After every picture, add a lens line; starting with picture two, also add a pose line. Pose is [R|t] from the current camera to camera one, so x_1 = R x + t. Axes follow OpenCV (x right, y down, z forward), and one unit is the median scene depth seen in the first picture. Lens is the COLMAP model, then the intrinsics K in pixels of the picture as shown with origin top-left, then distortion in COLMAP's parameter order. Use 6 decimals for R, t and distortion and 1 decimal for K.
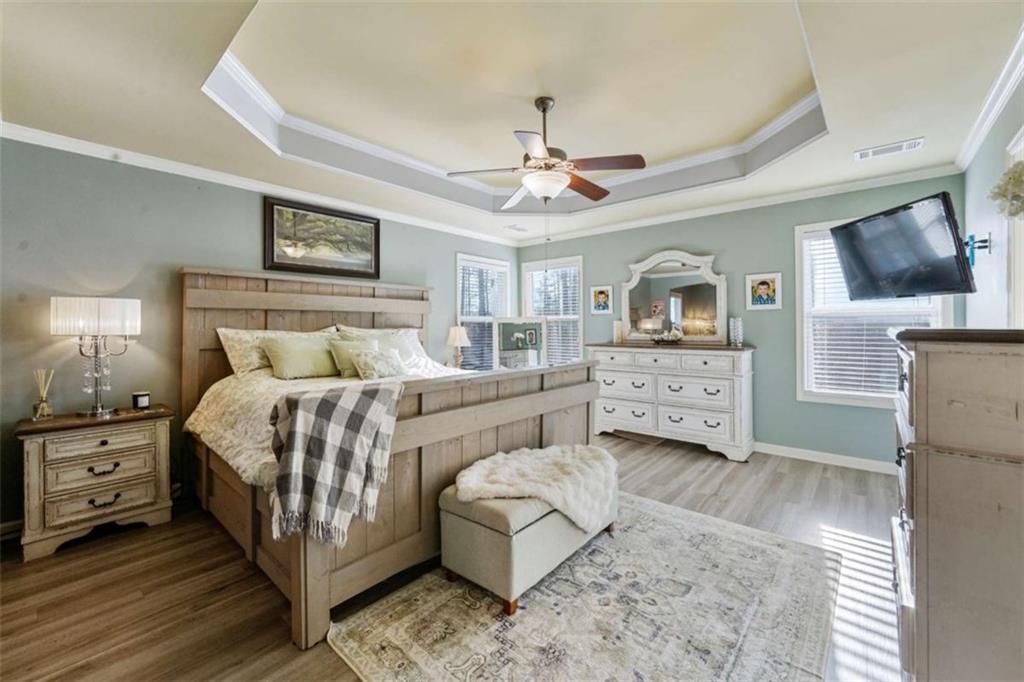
lens RADIAL K [[416.5, 0, 505.2], [0, 416.5, 330.9], [0, 0, 1]] dist [0.000168, 0.000393]
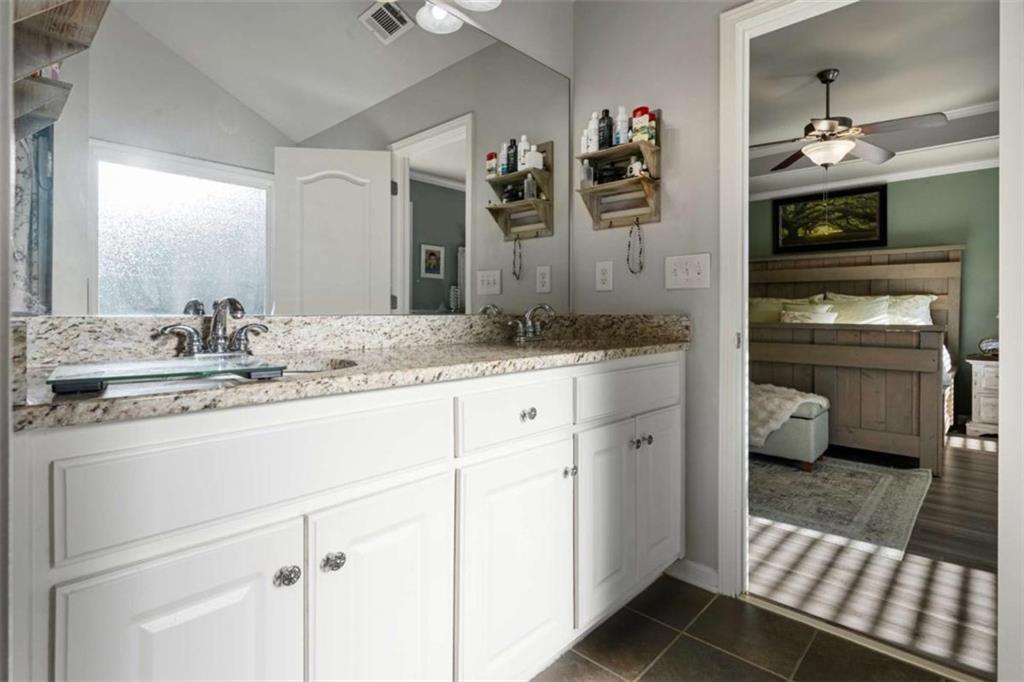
lens RADIAL K [[507.3, 0, 509.1], [0, 507.3, 310.8], [0, 0, 1]] dist [0.001238, -0.000524]
pose [[-0.025884, 0.001005, -0.999664, 1.034478], [-0.014378, 0.999896, 0.001377, 0.045869], [0.999562, 0.014409, -0.025867, 0.166408]]
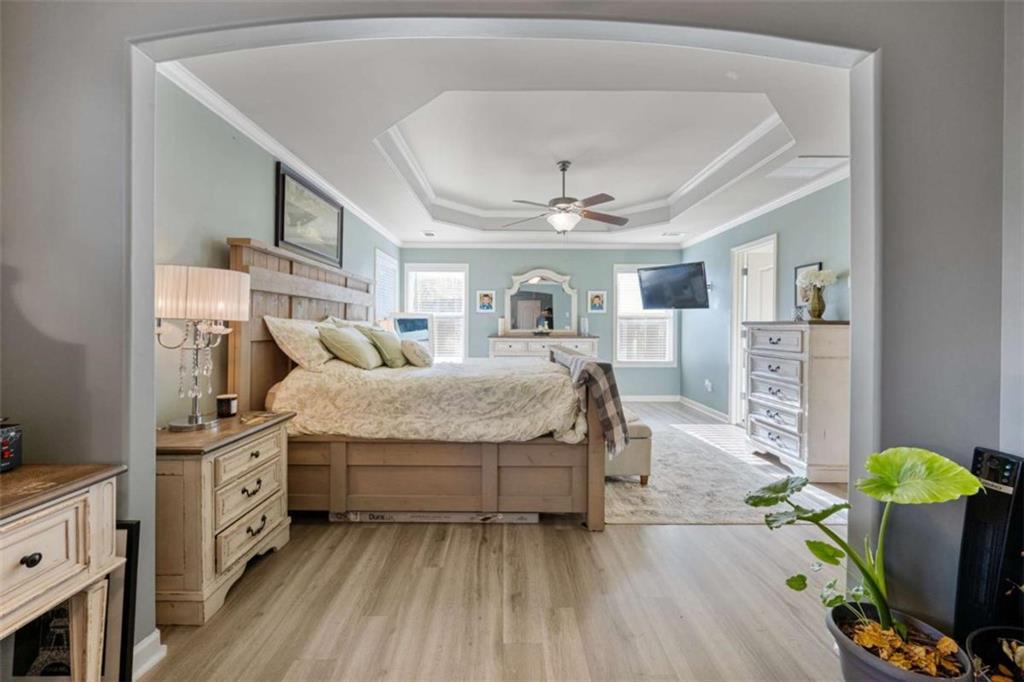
lens RADIAL K [[416.5, 0, 502.7], [0, 416.5, 331.4], [0, 0, 1]] dist [0.000168, 0.000393]
pose [[0.739843, -0.000352, 0.672780, -0.754767], [0.000142, 1.000000, 0.000366, 0.019959], [-0.672780, -0.000175, 0.739843, 0.055449]]
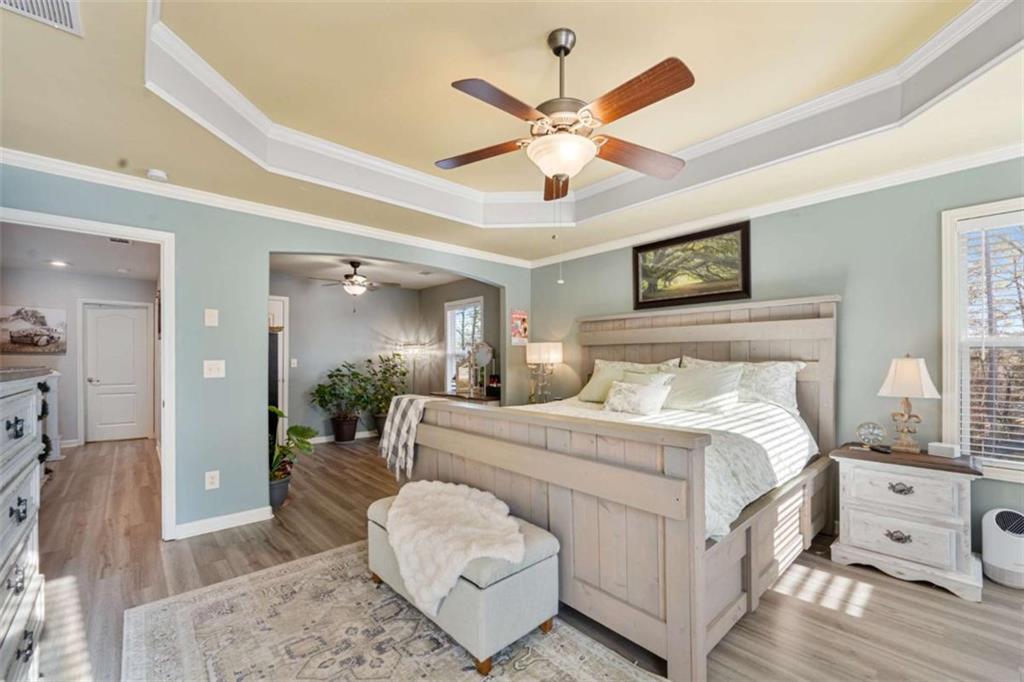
lens RADIAL K [[416.5, 0, 510.3], [0, 416.5, 356.8], [0, 0, 1]] dist [0.000168, 0.000393]
pose [[-0.107813, 0.002006, -0.994169, 0.588483], [-0.007772, 0.999966, 0.002860, -0.014286], [0.994141, 0.008035, -0.107793, 0.725343]]
